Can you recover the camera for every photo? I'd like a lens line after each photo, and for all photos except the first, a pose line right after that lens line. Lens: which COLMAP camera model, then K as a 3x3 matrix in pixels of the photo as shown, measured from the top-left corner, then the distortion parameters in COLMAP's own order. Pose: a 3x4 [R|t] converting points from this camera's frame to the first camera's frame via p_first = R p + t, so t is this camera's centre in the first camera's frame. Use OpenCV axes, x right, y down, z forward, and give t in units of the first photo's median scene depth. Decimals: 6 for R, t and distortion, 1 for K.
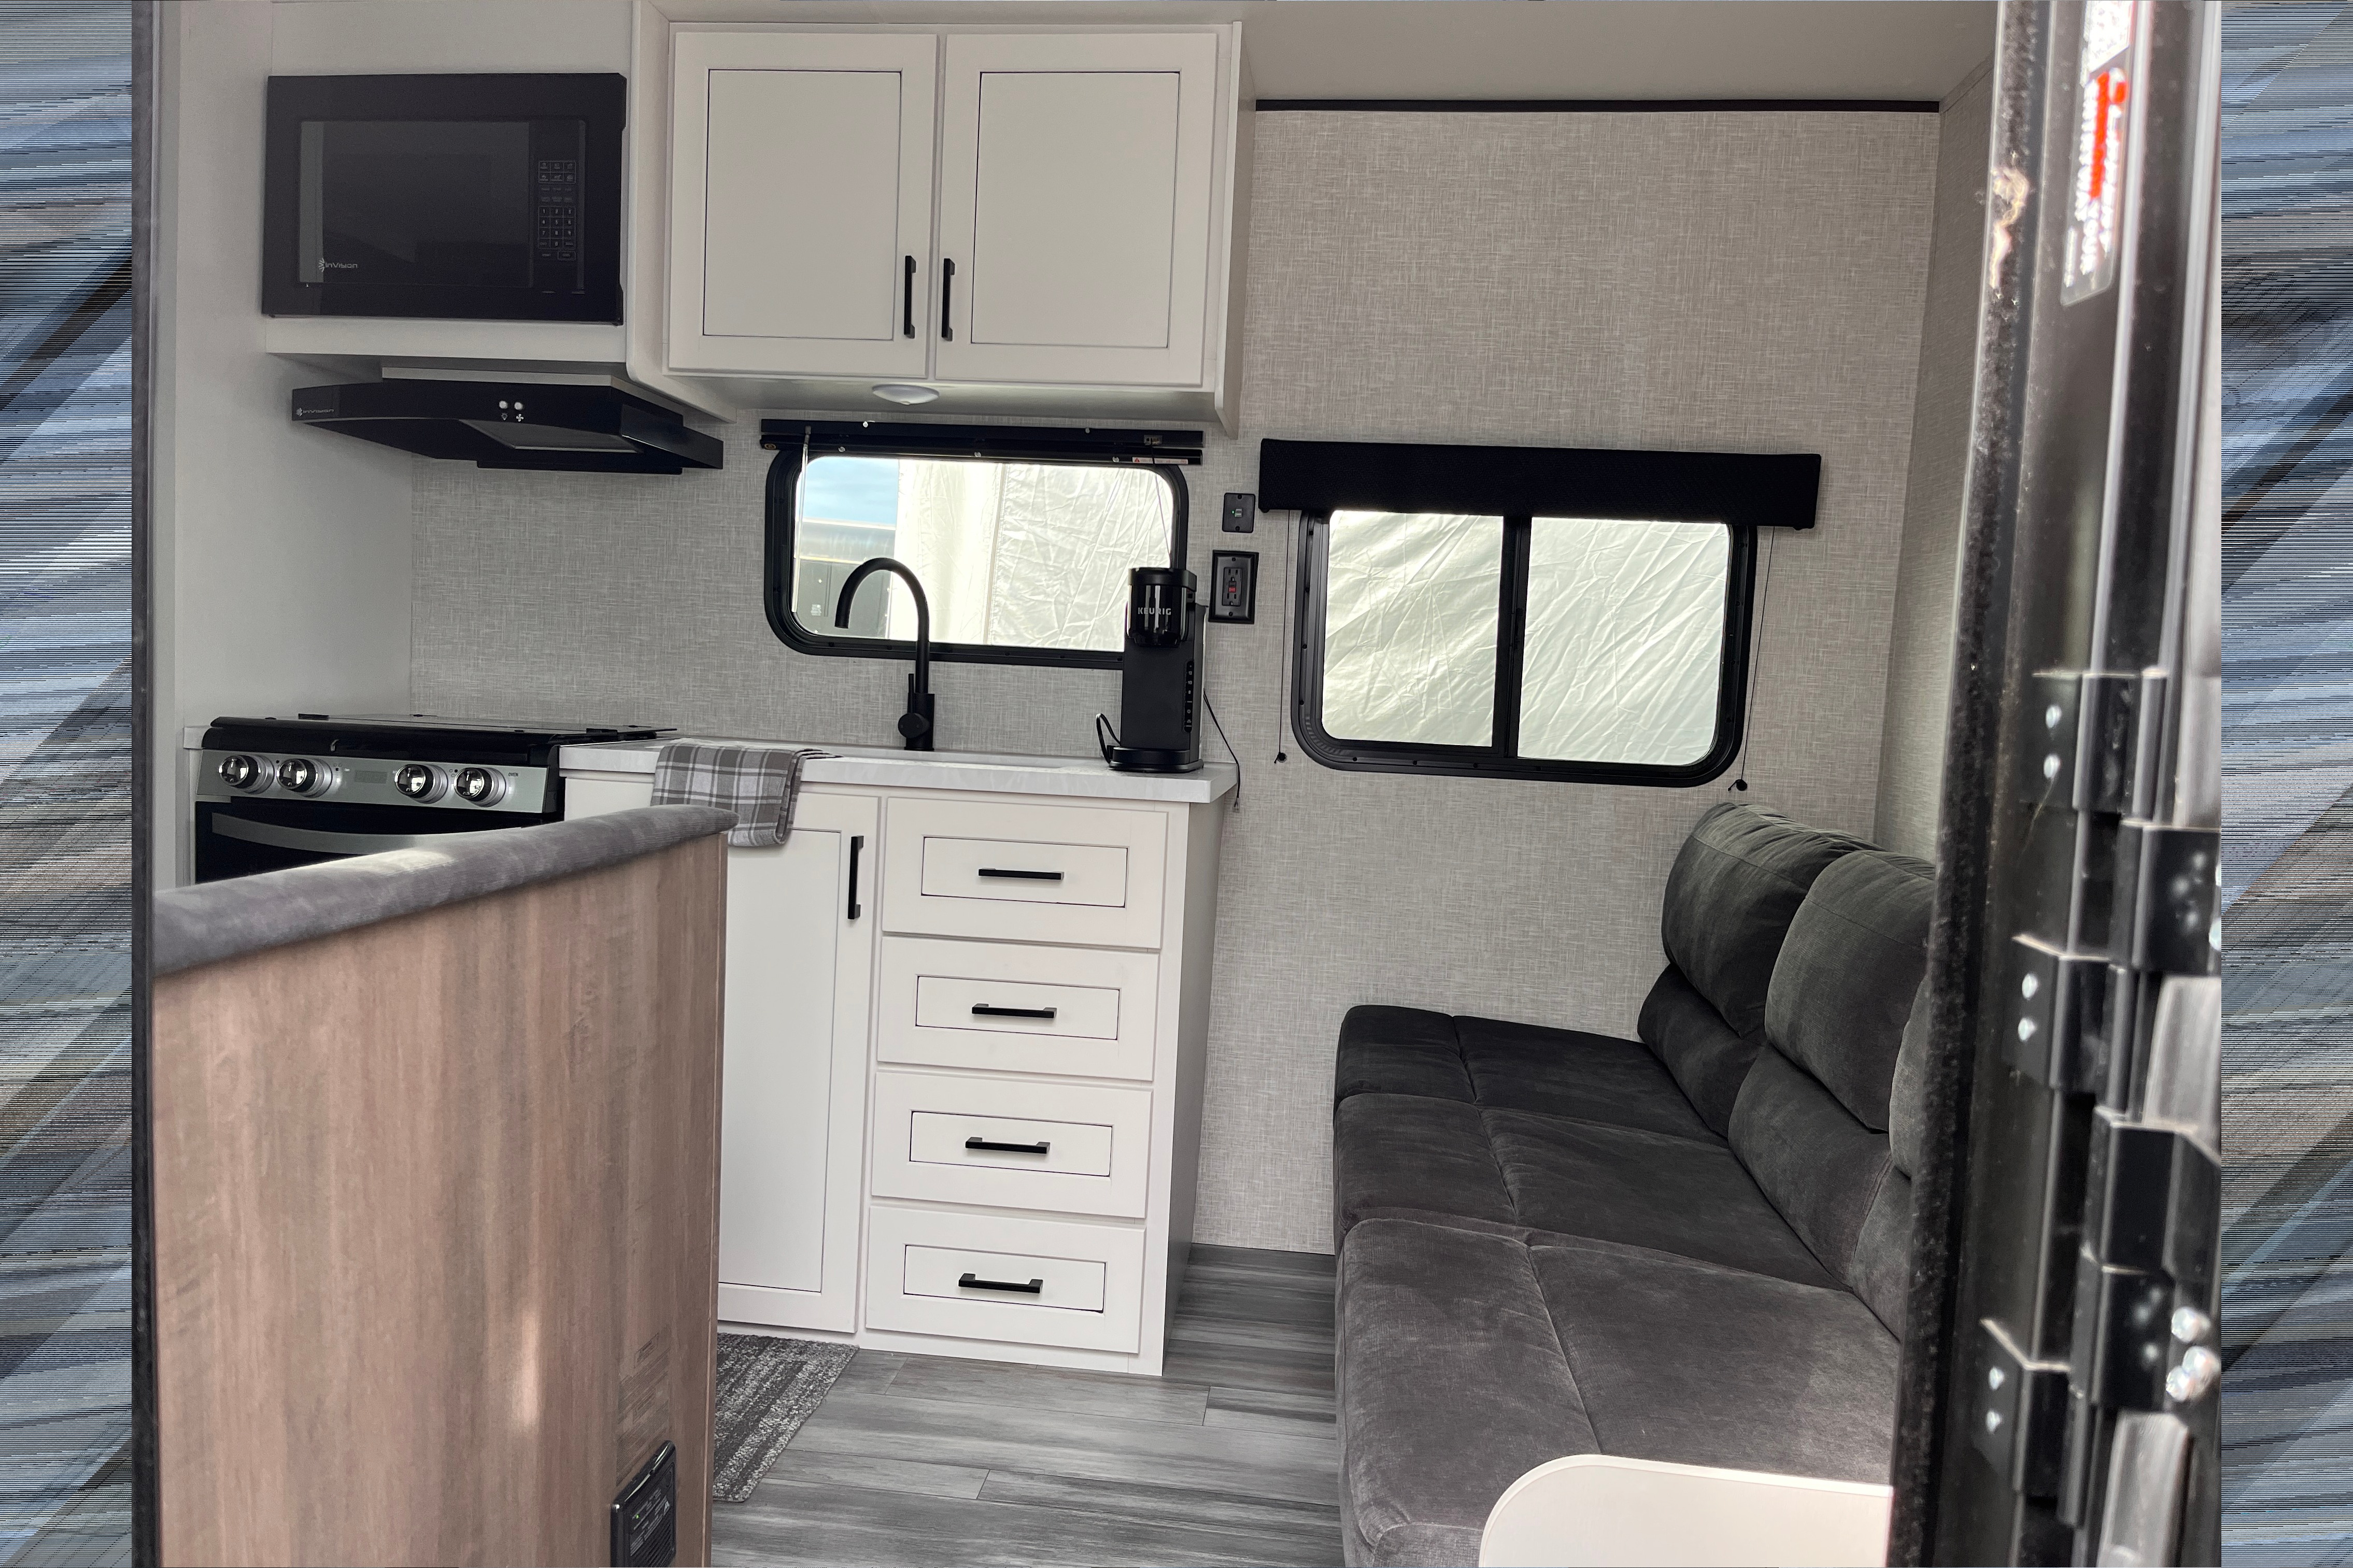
lens RADIAL K [[1566.9, 0, 1175.6], [0, 1566.9, 793.5], [0, 0, 1]] dist [0.012608, -0.014648]
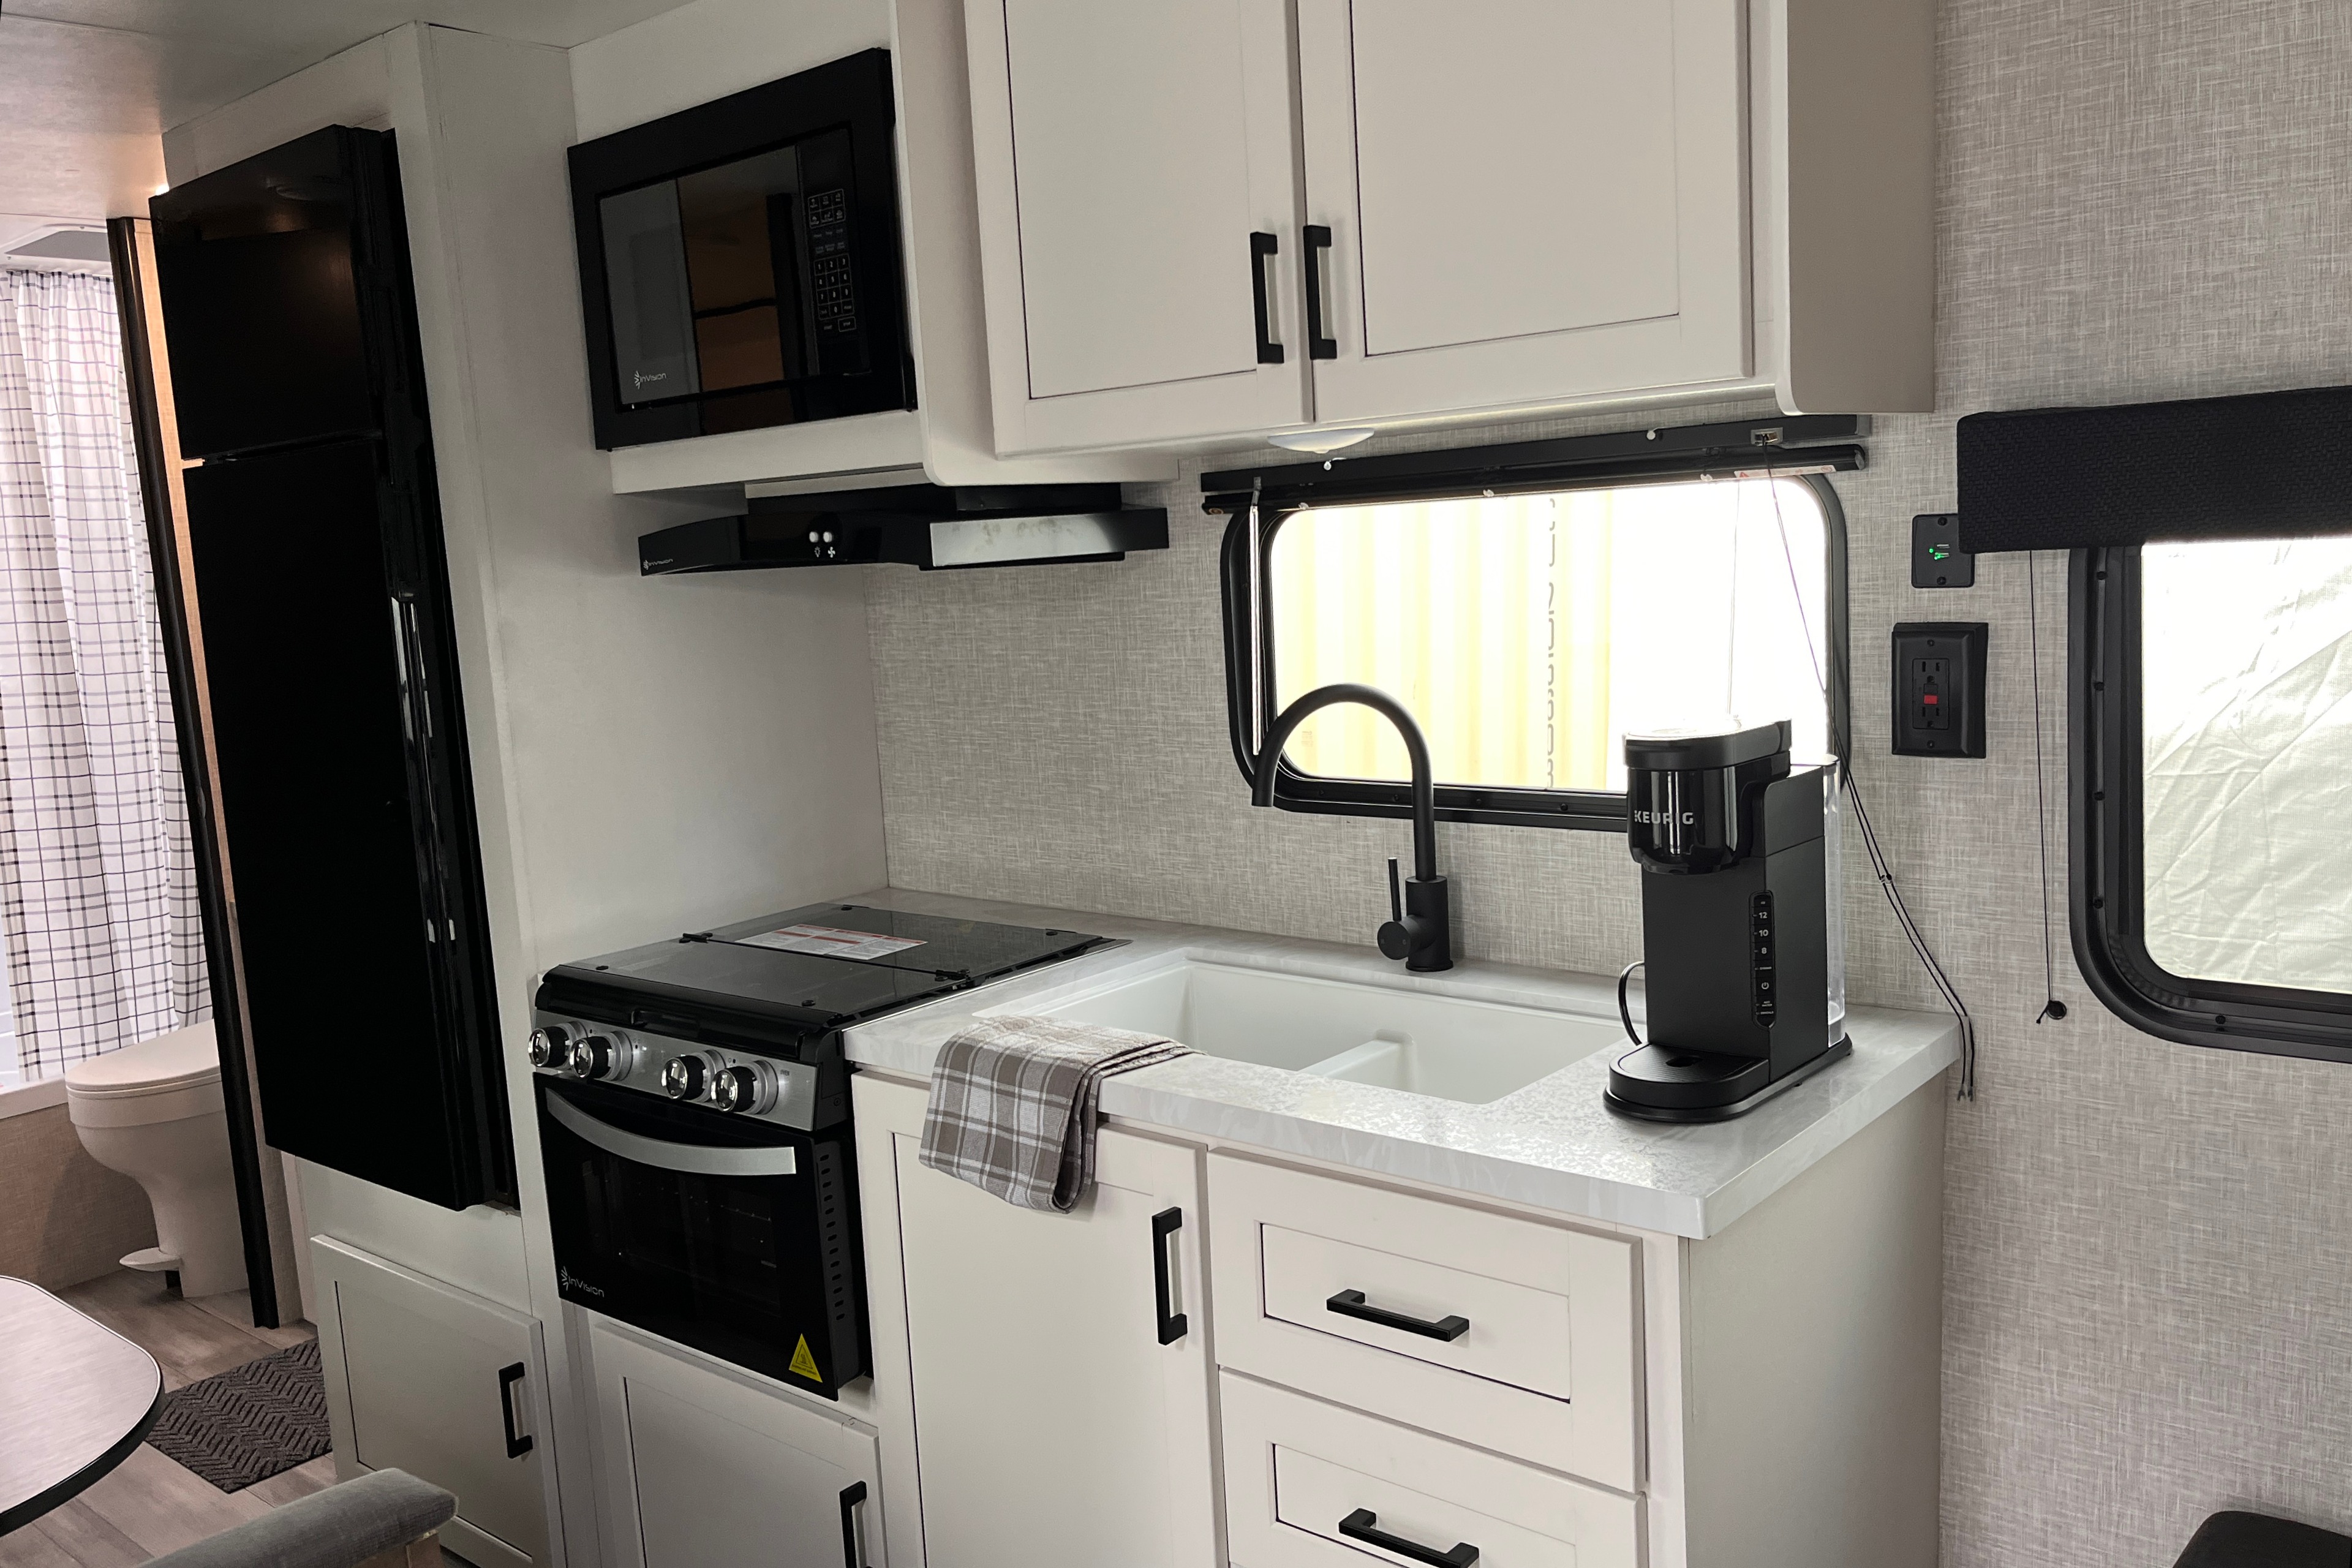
lens RADIAL K [[1832.5, 0, 1173.5], [0, 1832.5, 772.8], [0, 0, 1]] dist [0.055044, -0.087479]
pose [[0.824768, -0.024821, -0.564926, 0.177431], [0.056172, 0.997691, 0.038172, -0.144188], [0.562674, -0.063216, 0.824258, 0.337725]]
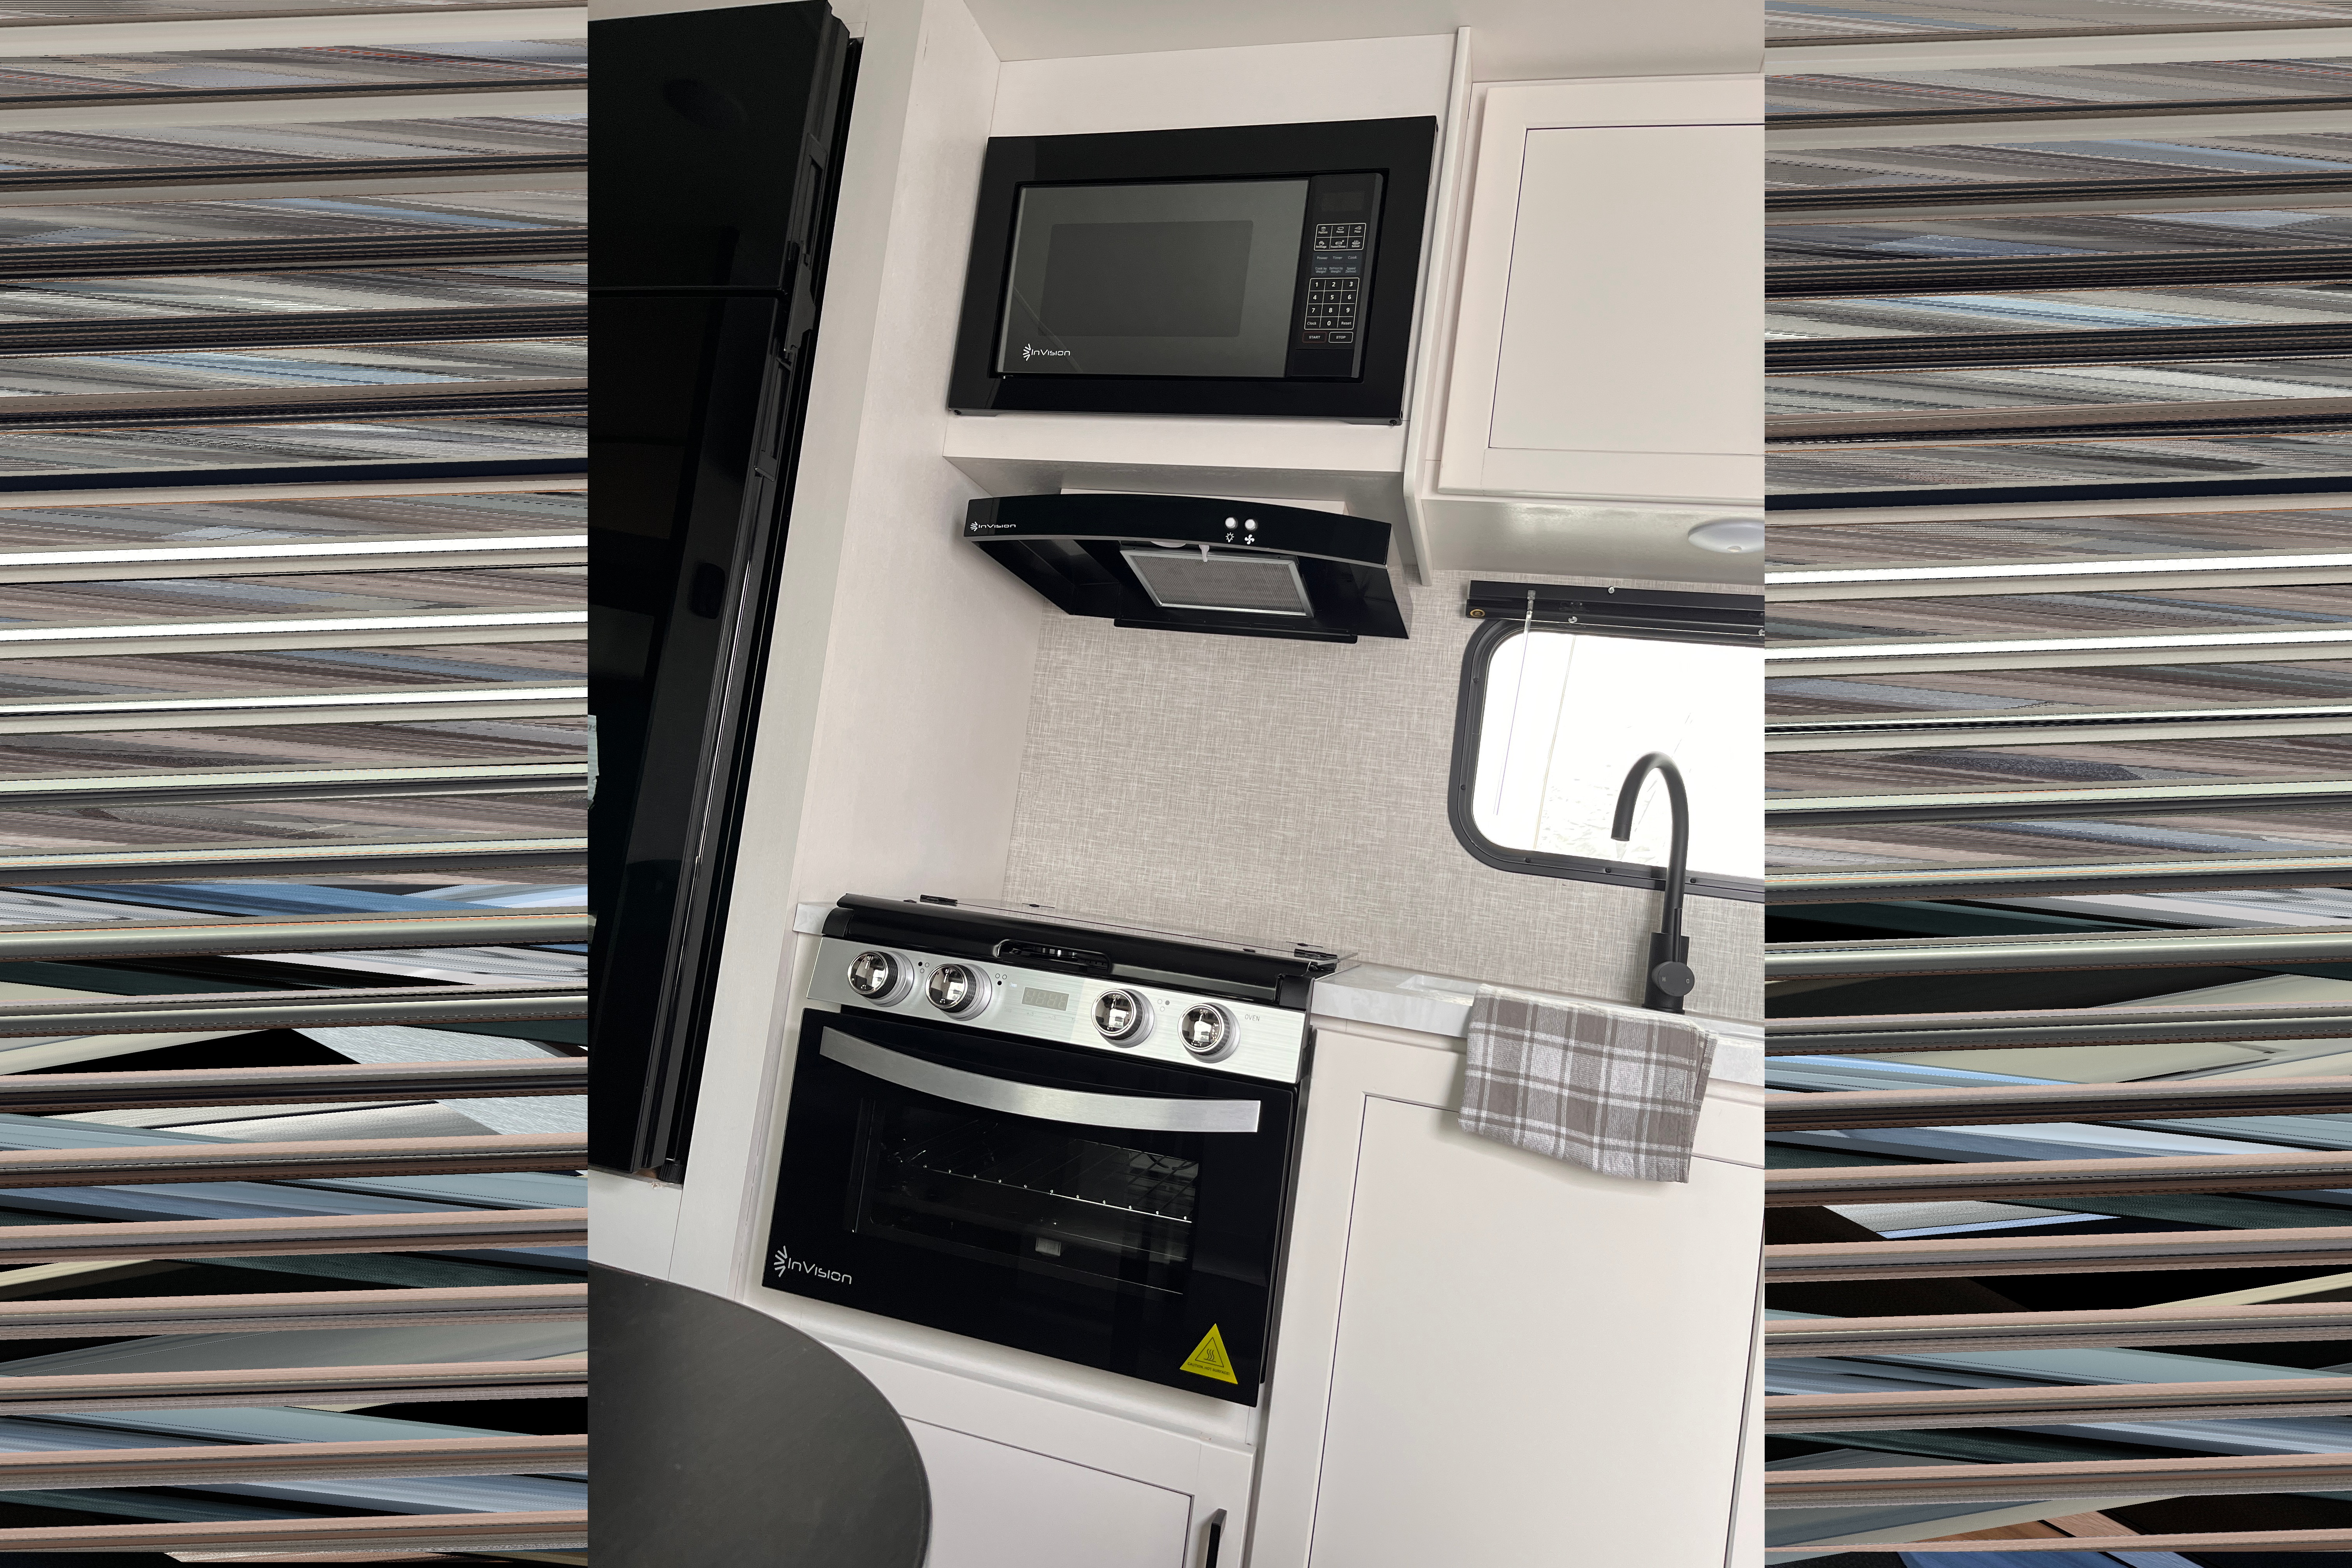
lens RADIAL K [[1183.8, 0, 1173.2], [0, 1183.8, 773.8], [0, 0, 1]] dist [0.024300, -0.000264]
pose [[0.983297, 0.071057, -0.167563, -0.313662], [-0.098550, 0.981867, -0.161944, -0.024366], [0.153017, 0.175752, 0.972469, 0.400671]]
